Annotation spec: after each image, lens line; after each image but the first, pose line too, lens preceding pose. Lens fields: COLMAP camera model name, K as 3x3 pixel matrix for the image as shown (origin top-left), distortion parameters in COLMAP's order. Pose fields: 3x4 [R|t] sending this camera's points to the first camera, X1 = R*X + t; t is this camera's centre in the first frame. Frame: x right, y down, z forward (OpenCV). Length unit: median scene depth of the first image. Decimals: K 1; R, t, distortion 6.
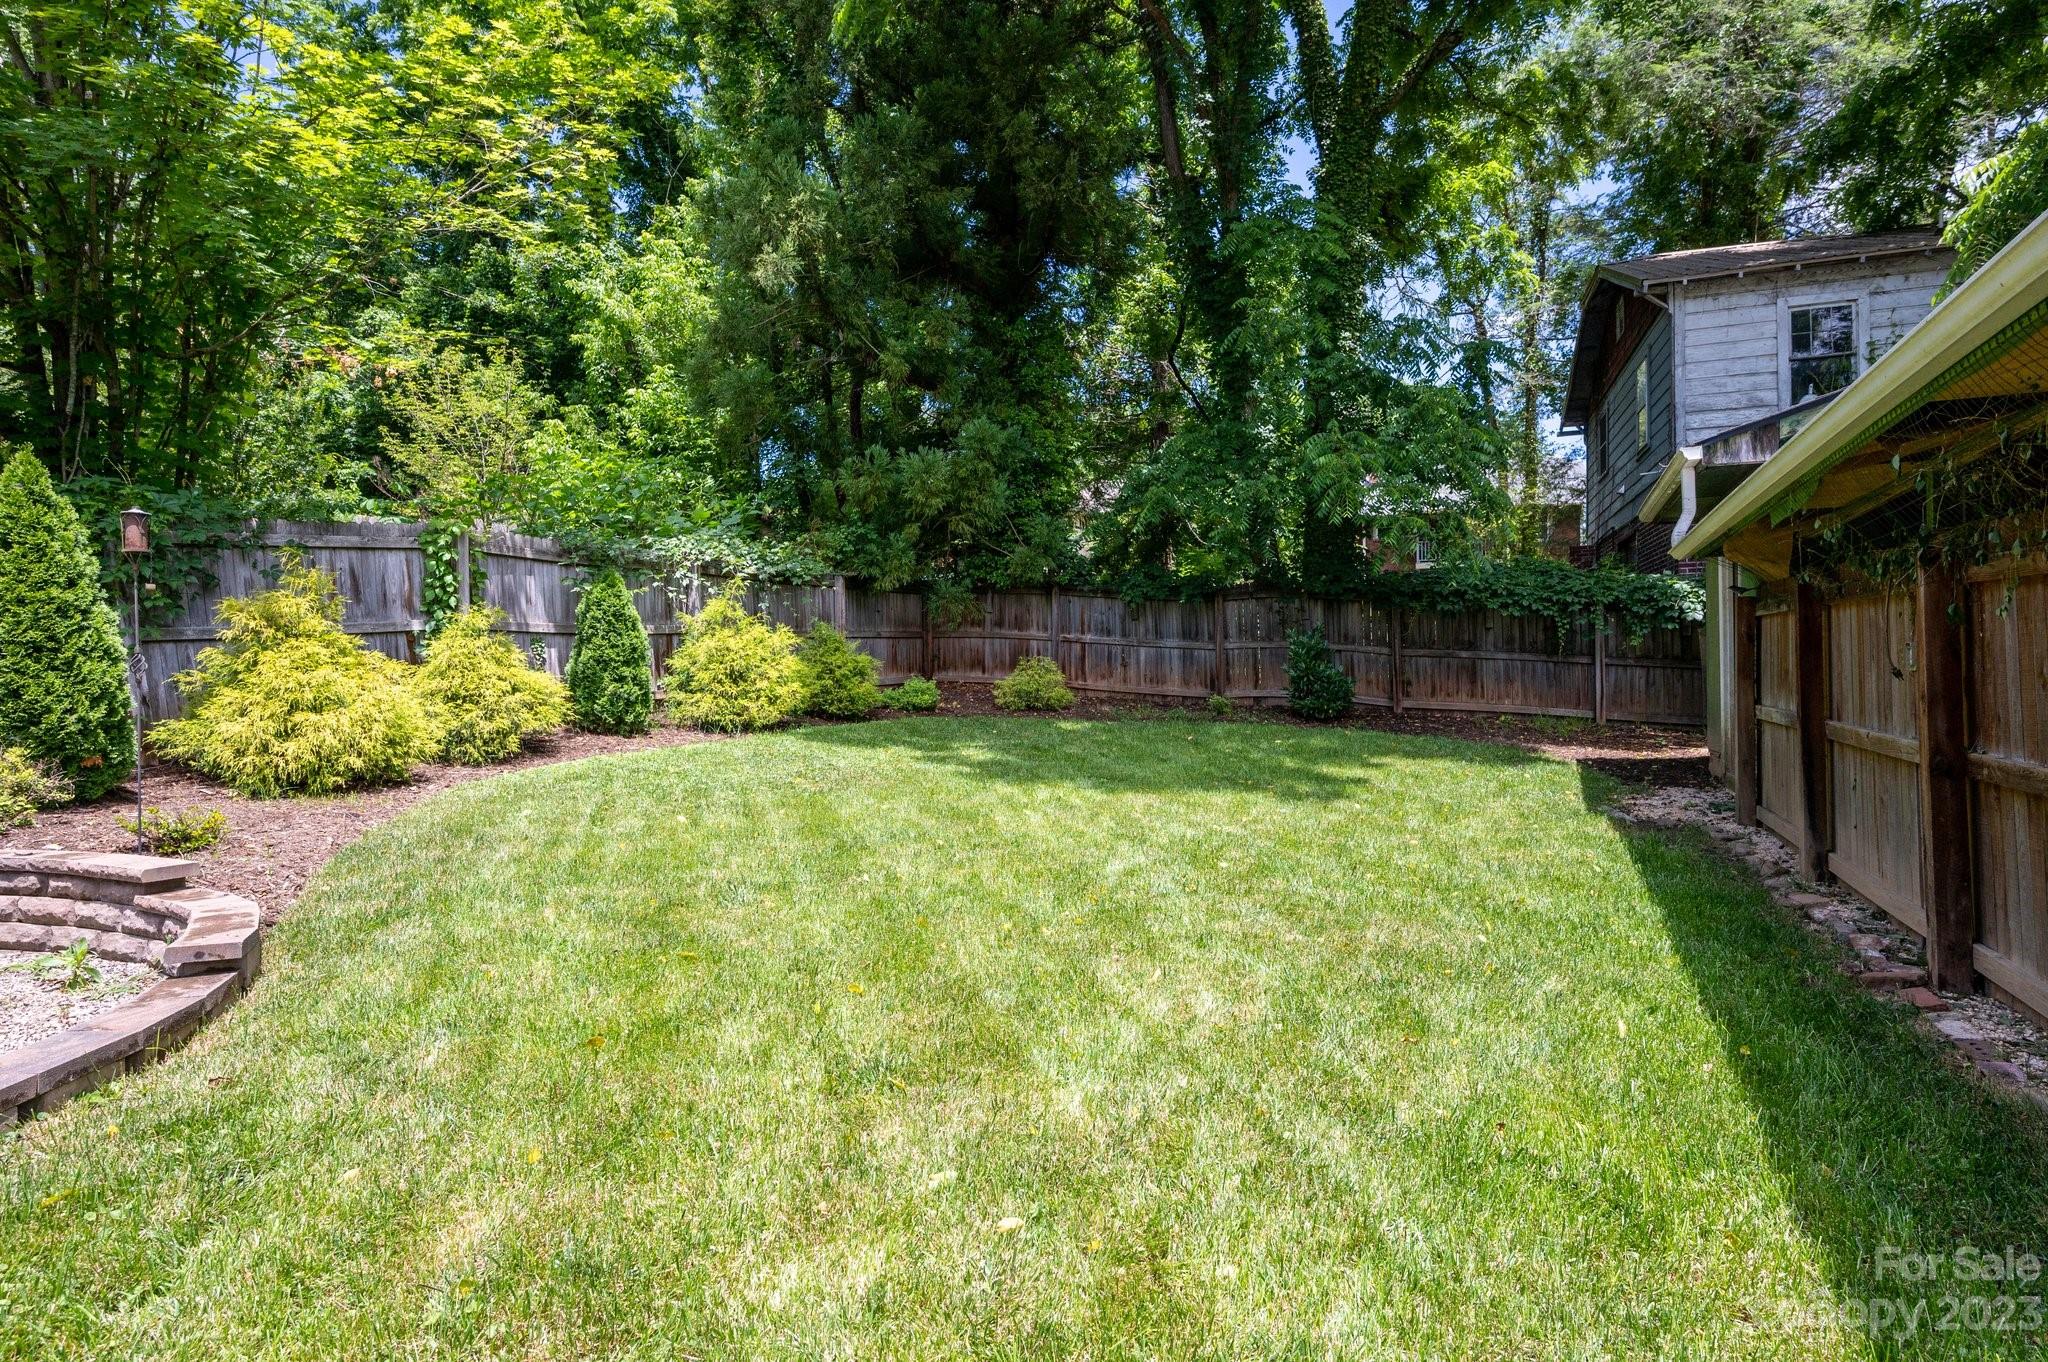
lens RADIAL K [[1064.8, 0, 1016.7], [0, 1064.8, 679.1], [0, 0, 1]] dist [-0.004395, -0.000035]
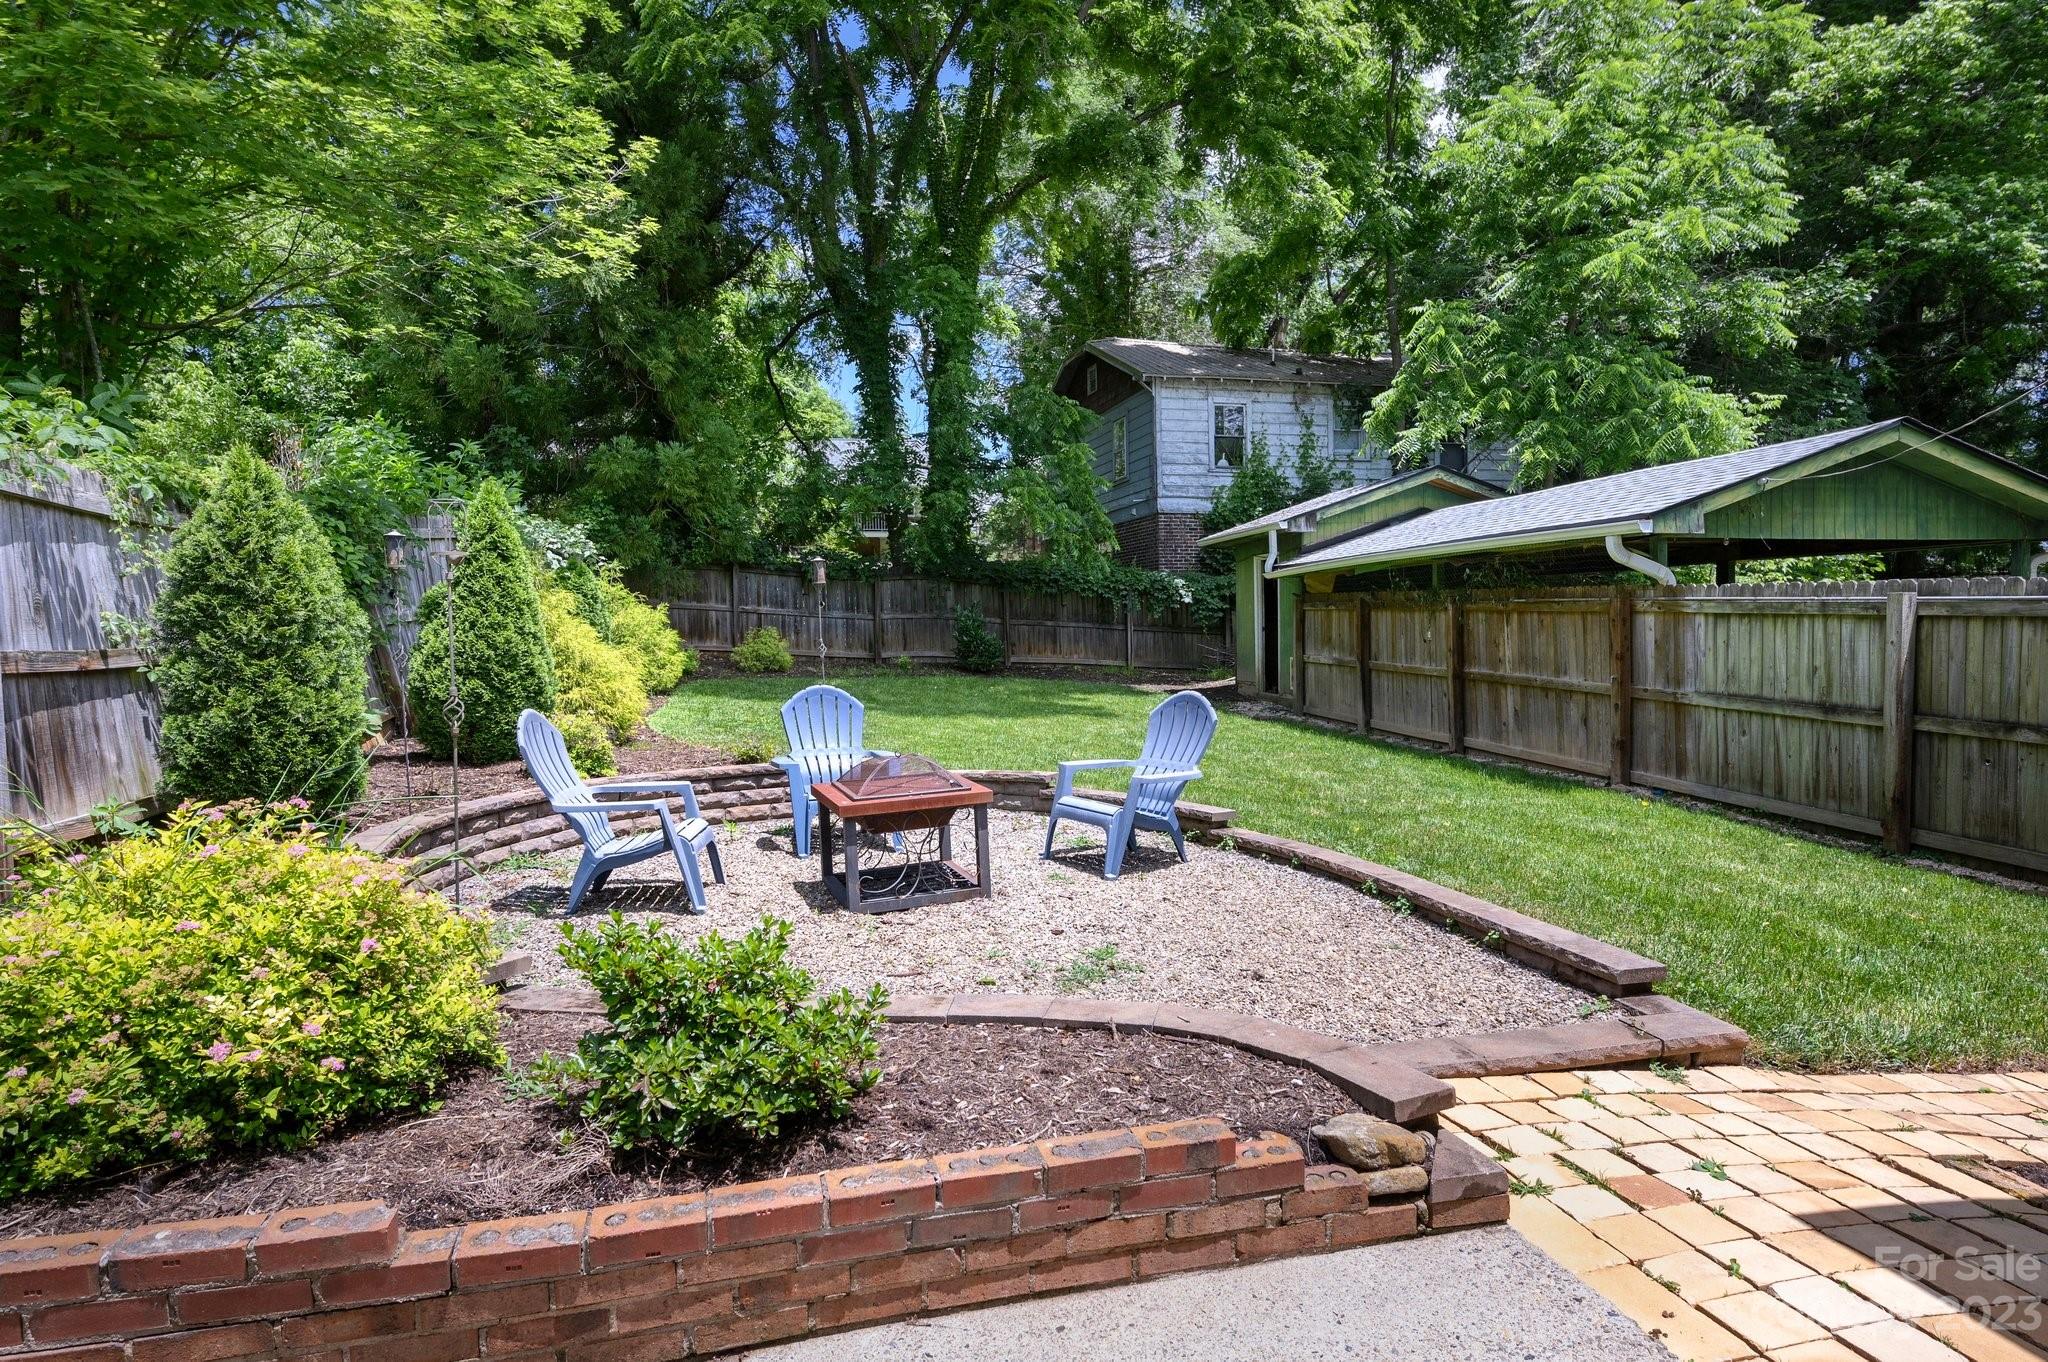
lens RADIAL K [[1064.8, 0, 1031.0], [0, 1064.8, 686.0], [0, 0, 1]] dist [-0.004395, -0.000035]
pose [[0.830980, -0.037672, 0.555026, -0.429719], [0.012367, 0.998709, 0.049272, -0.010974], [-0.556166, -0.034080, 0.830373, -0.188559]]
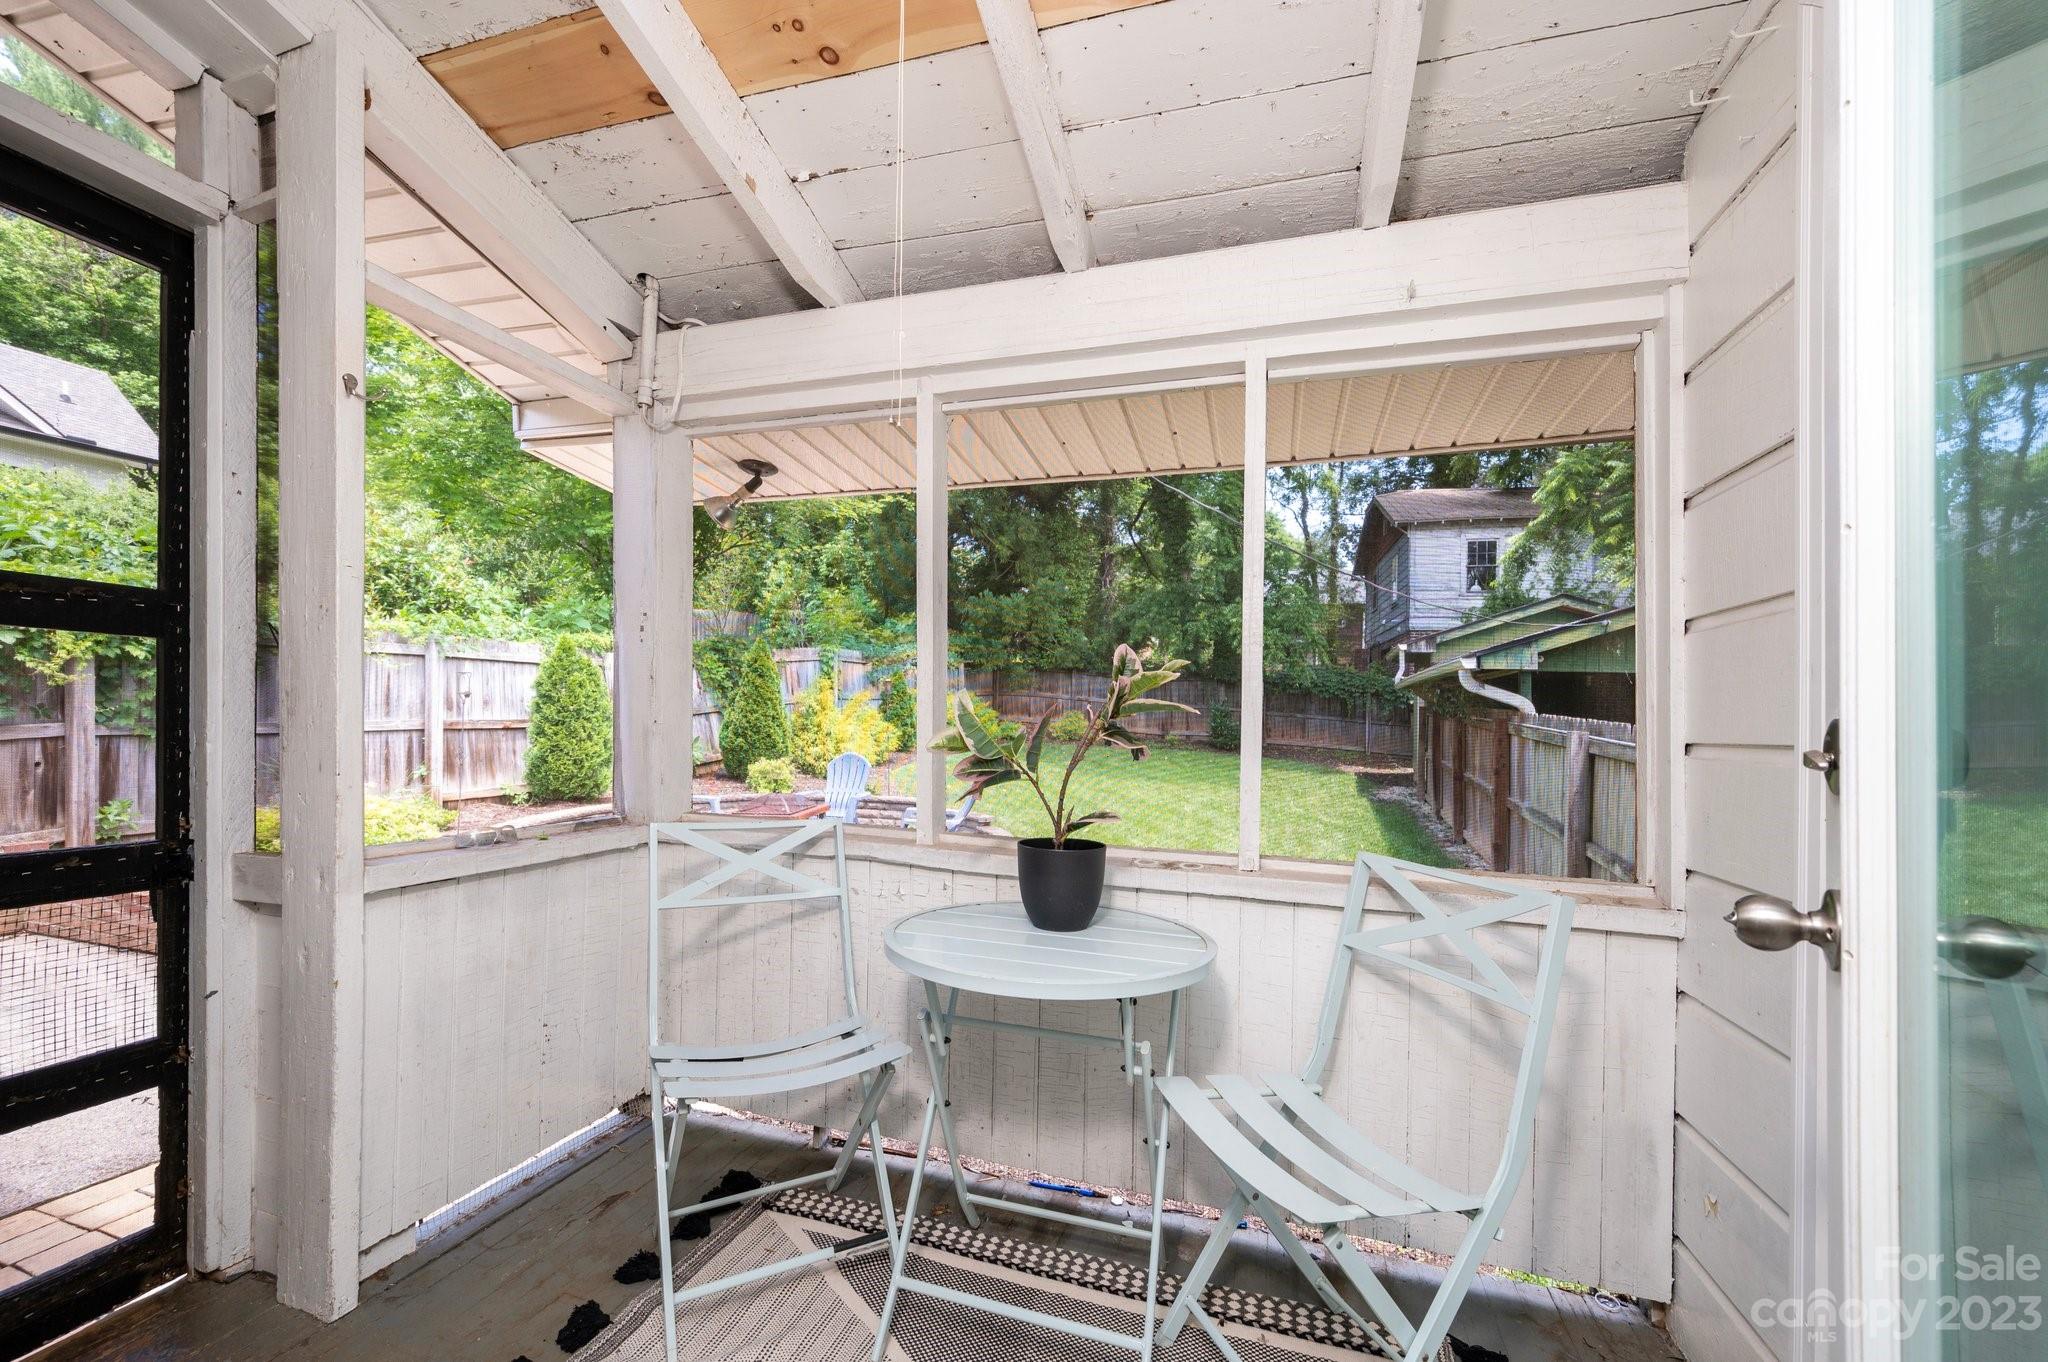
lens RADIAL K [[781.6, 0, 1041.0], [0, 781.6, 692.4], [0, 0, 1]] dist [0.001051, 0.000015]
pose [[0.994838, 0.029065, 0.097226, -0.182256], [-0.027292, 0.999437, -0.019515, -0.026944], [-0.097739, 0.016761, 0.995071, -0.355408]]
